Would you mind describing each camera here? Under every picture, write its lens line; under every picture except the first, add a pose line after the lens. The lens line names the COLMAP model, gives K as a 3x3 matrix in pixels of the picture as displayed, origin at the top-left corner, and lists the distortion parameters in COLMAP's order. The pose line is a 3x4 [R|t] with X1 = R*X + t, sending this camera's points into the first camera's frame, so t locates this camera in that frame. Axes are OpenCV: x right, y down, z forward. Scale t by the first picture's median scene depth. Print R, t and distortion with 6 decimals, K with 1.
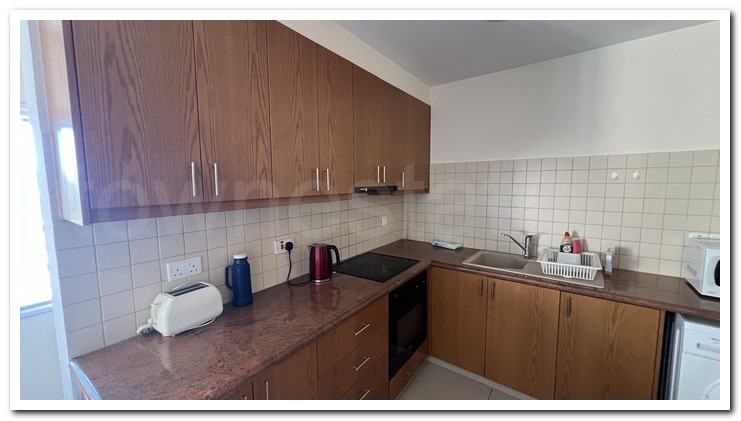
lens RADIAL K [[280.2, 0, 368.3], [0, 280.2, 210.6], [0, 0, 1]] dist [-0.005809, 0.001428]
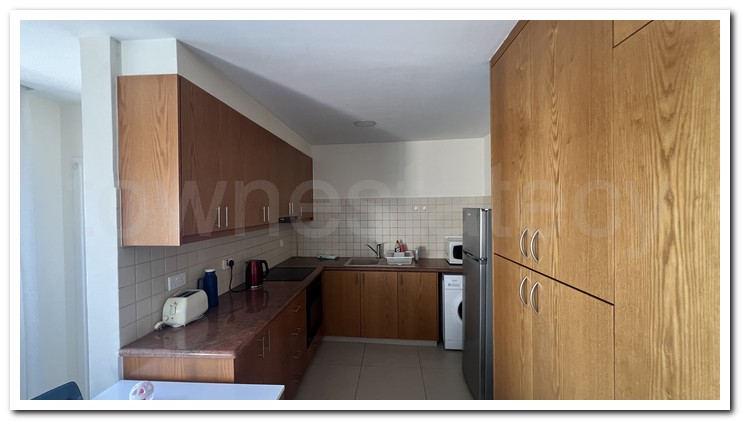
lens RADIAL K [[280.2, 0, 368.9], [0, 280.2, 211.1], [0, 0, 1]] dist [-0.005809, 0.001428]
pose [[0.857179, -0.011504, 0.514891, -0.384797], [0.058232, 0.995504, -0.074702, 0.015969], [-0.511717, 0.094016, 0.853995, -0.476039]]
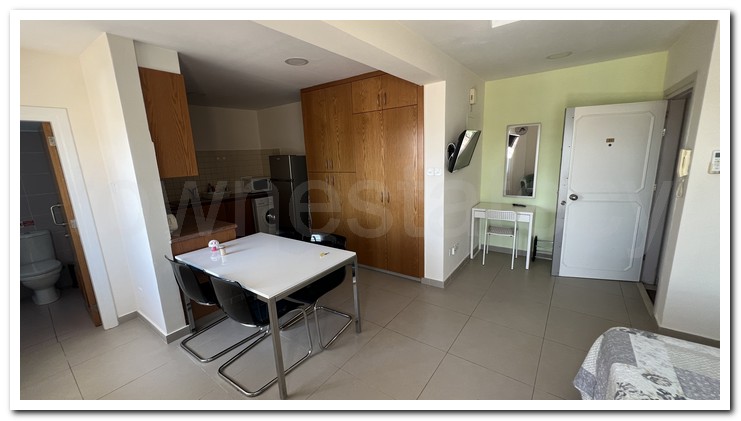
lens RADIAL K [[280.2, 0, 365.9], [0, 280.2, 211.6], [0, 0, 1]] dist [-0.005809, 0.001428]
pose [[0.019879, -0.198784, 0.979842, -1.780089], [0.142465, 0.970598, 0.194018, 0.043656], [-0.989600, 0.135736, 0.047615, -0.418525]]
